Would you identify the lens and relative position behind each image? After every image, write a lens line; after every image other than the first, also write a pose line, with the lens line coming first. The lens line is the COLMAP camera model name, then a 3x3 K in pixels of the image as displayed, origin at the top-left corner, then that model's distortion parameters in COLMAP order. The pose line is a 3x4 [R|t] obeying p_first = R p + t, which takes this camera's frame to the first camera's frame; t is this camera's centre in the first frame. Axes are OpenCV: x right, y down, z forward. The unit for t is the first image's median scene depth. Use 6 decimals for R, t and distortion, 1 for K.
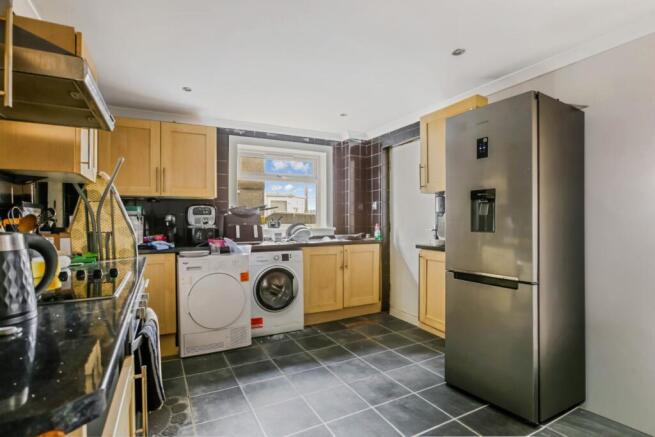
lens RADIAL K [[325.2, 0, 327.5], [0, 325.2, 218.5], [0, 0, 1]] dist [-0.001415, 0.000079]
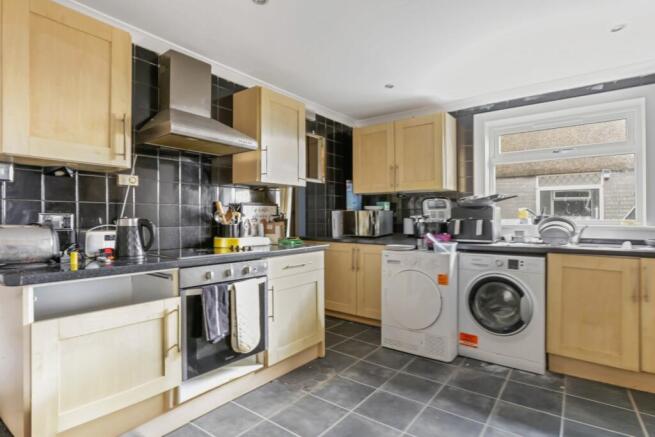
lens RADIAL K [[341.7, 0, 328.1], [0, 341.7, 213.4], [0, 0, 1]] dist [-0.018665, 0.000889]
pose [[0.433625, -0.008512, -0.901053, 0.392605], [0.002944, 0.999963, -0.008030, 0.010672], [0.901089, 0.000829, 0.433634, 0.312930]]
